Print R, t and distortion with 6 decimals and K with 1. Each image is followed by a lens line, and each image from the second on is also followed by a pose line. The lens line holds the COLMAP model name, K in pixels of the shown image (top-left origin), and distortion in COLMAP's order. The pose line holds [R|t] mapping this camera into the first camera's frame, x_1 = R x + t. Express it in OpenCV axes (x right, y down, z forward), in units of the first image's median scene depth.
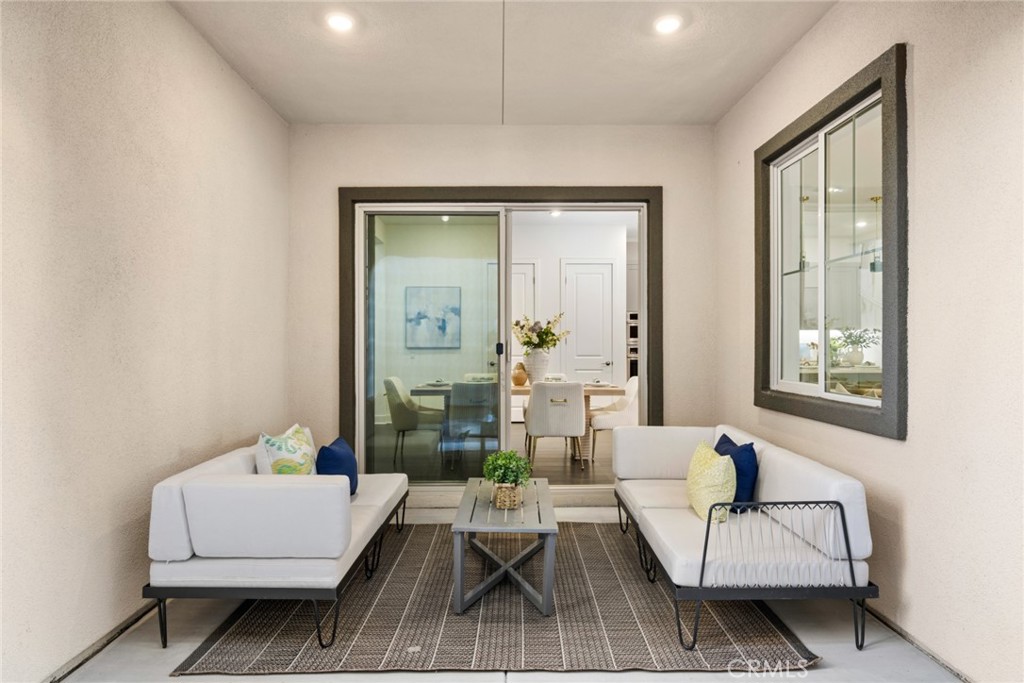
lens RADIAL K [[577.7, 0, 514.0], [0, 577.7, 342.8], [0, 0, 1]] dist [-0.008520, -0.001334]
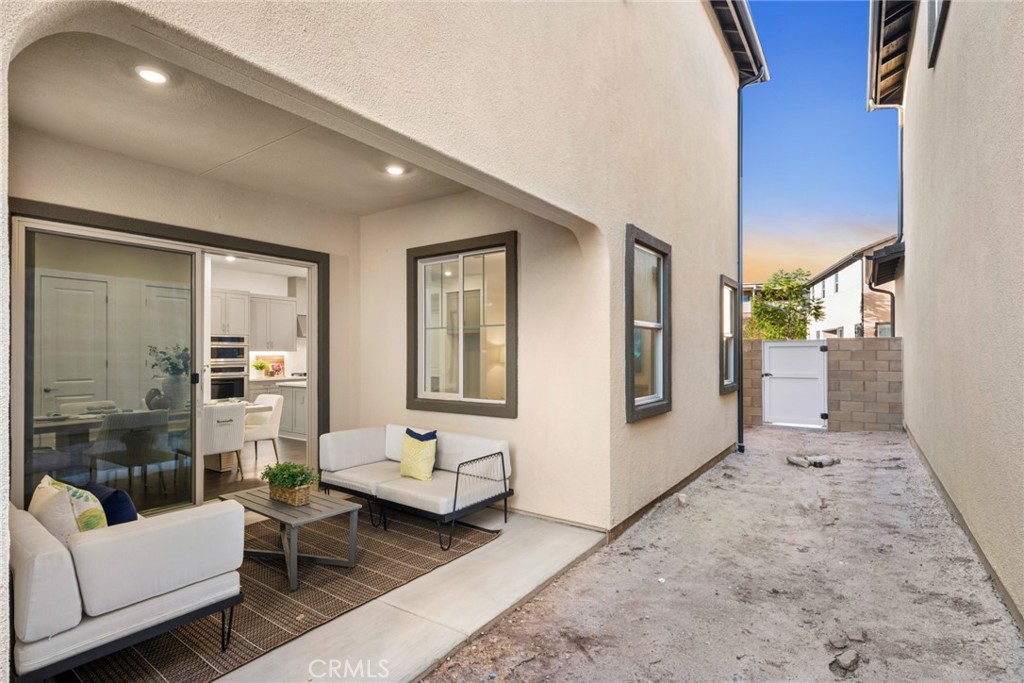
lens RADIAL K [[495.4, 0, 512.7], [0, 495.4, 346.0], [0, 0, 1]] dist [-0.001210, -0.000858]
pose [[0.589575, 0.010342, 0.807648, -0.426693], [0.000699, 0.999911, -0.013314, -0.038240], [-0.807713, 0.008414, 0.589515, -0.034283]]
